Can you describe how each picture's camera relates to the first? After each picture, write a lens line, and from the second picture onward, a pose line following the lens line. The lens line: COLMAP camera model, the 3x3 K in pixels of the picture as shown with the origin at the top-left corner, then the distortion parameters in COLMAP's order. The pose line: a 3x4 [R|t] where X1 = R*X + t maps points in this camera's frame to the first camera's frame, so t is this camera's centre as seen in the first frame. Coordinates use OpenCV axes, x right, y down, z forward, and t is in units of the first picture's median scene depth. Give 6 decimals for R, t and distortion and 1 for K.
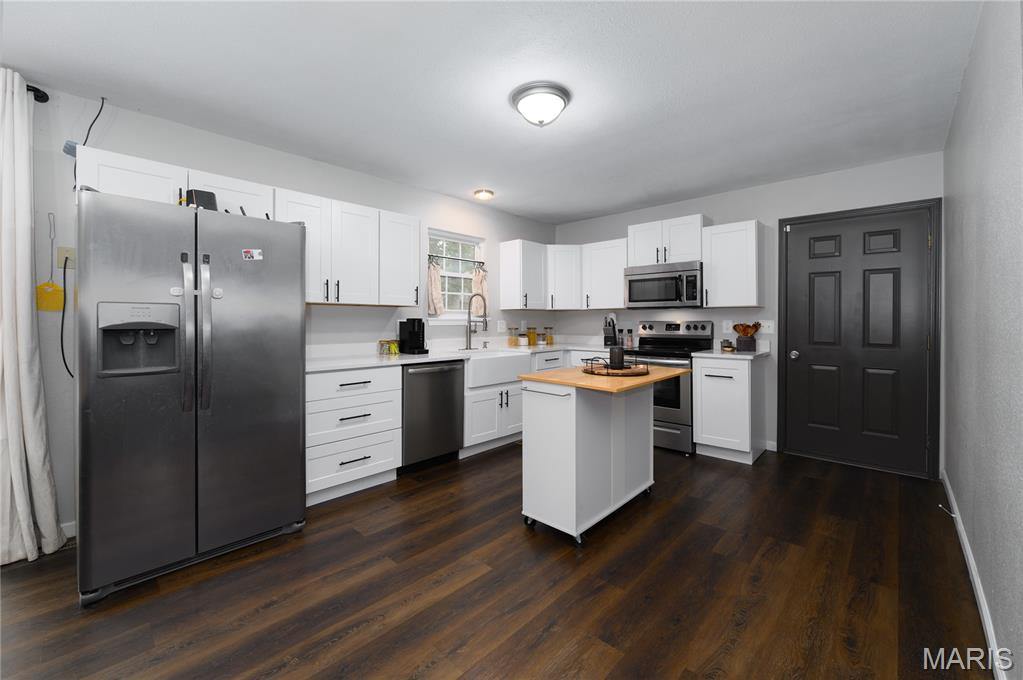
lens RADIAL K [[415.2, 0, 503.9], [0, 415.2, 321.1], [0, 0, 1]] dist [-0.009698, 0.000021]
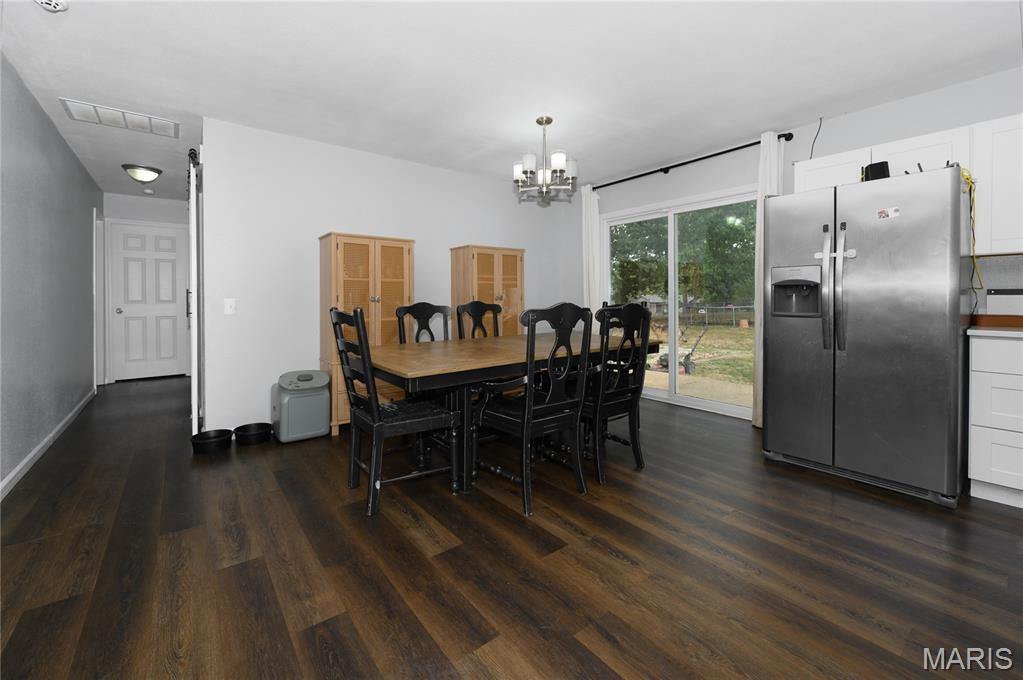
lens RADIAL K [[424.1, 0, 512.0], [0, 424.1, 300.8], [0, 0, 1]] dist [-0.008726, 0.000035]
pose [[-0.142171, 0.006682, -0.989820, 0.330975], [0.001069, 0.999978, 0.006597, 0.030226], [0.989842, -0.000120, -0.142175, 0.111069]]
